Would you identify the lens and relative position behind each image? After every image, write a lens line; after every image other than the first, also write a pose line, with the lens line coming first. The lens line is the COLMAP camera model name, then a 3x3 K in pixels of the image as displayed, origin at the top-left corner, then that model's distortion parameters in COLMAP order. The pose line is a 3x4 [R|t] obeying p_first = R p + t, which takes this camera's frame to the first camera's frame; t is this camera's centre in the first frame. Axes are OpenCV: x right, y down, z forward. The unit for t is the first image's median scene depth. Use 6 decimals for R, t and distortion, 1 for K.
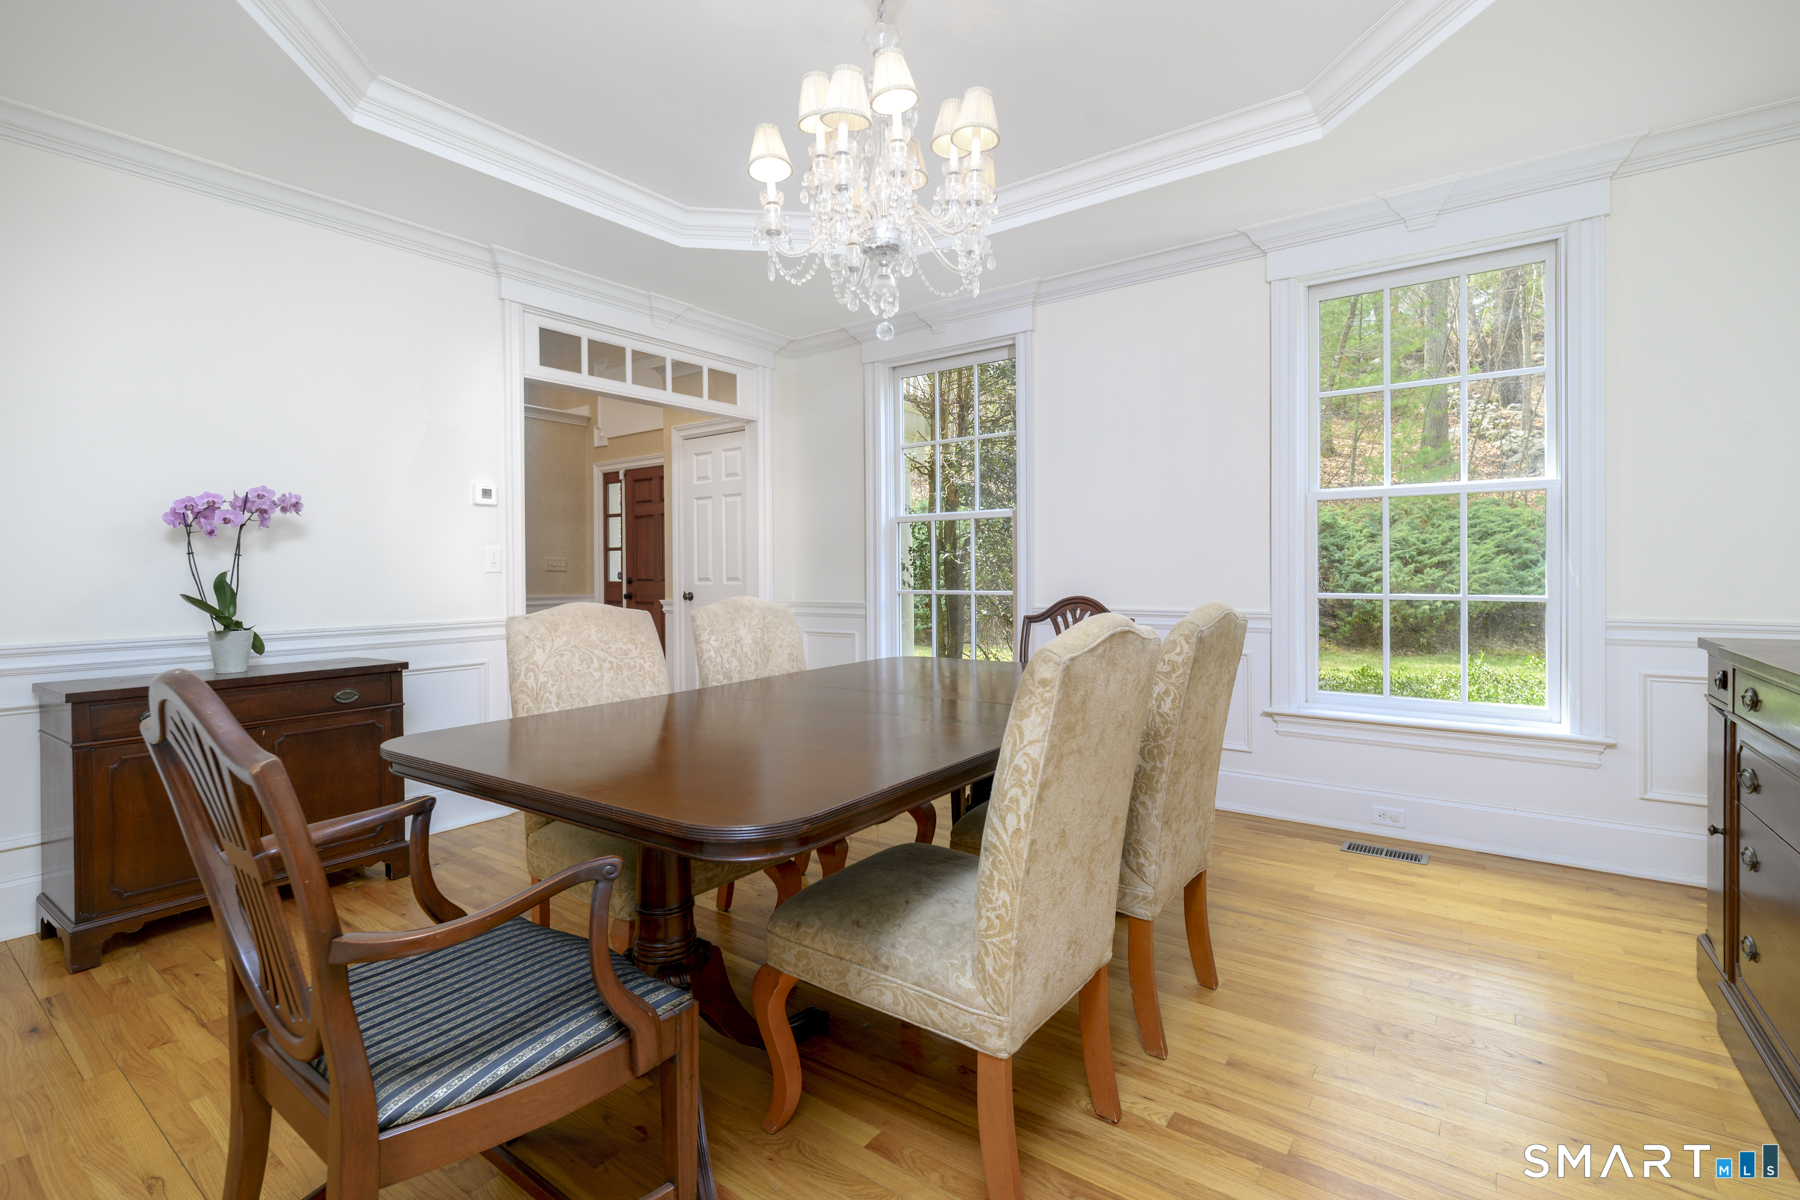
lens RADIAL K [[790.6, 0, 884.9], [0, 790.6, 587.6], [0, 0, 1]] dist [0.001211, -0.000522]
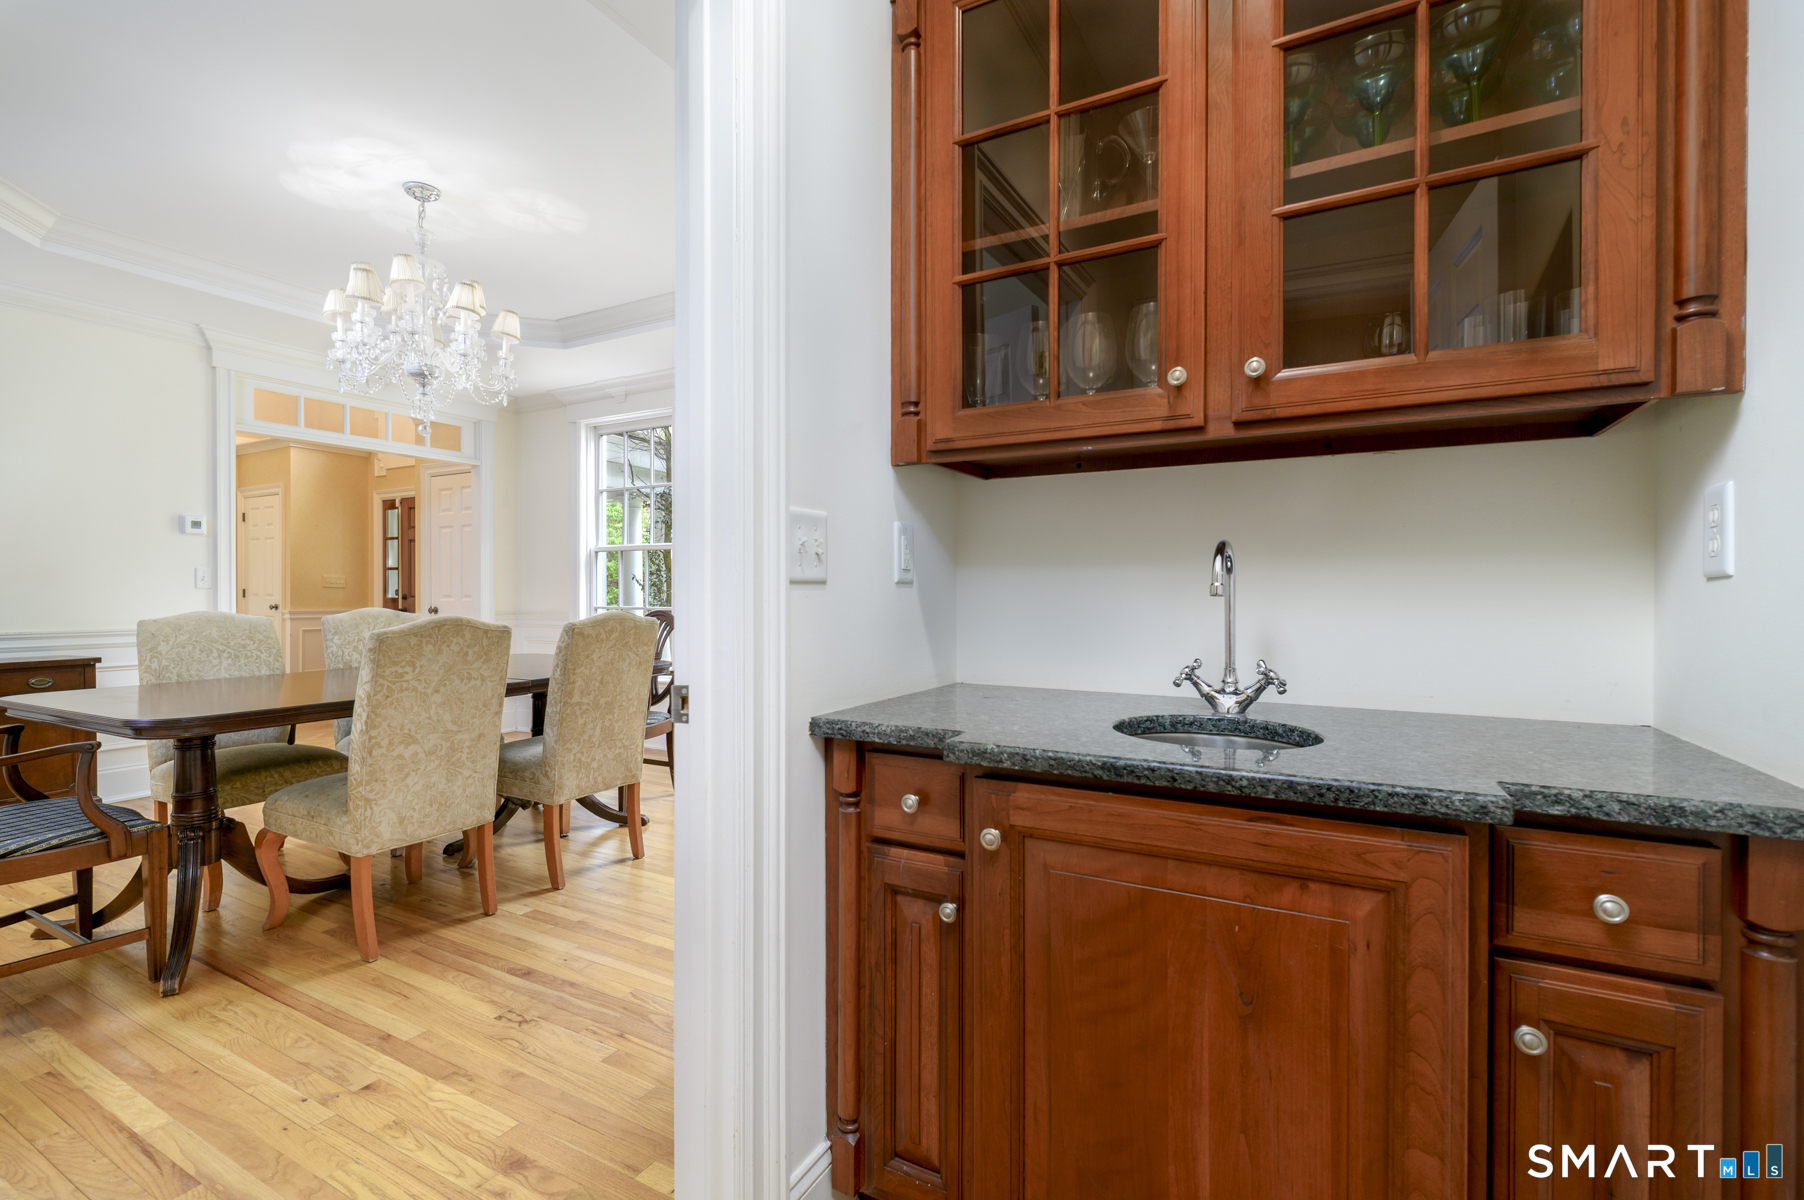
lens RADIAL K [[792.3, 0, 918.1], [0, 792.3, 597.8], [0, 0, 1]] dist [0.001211, -0.000522]
pose [[0.990690, 0.007526, 0.135930, 0.445478], [-0.005931, 0.999909, -0.012140, 0.003233], [-0.136009, 0.011221, 0.990644, -0.380276]]
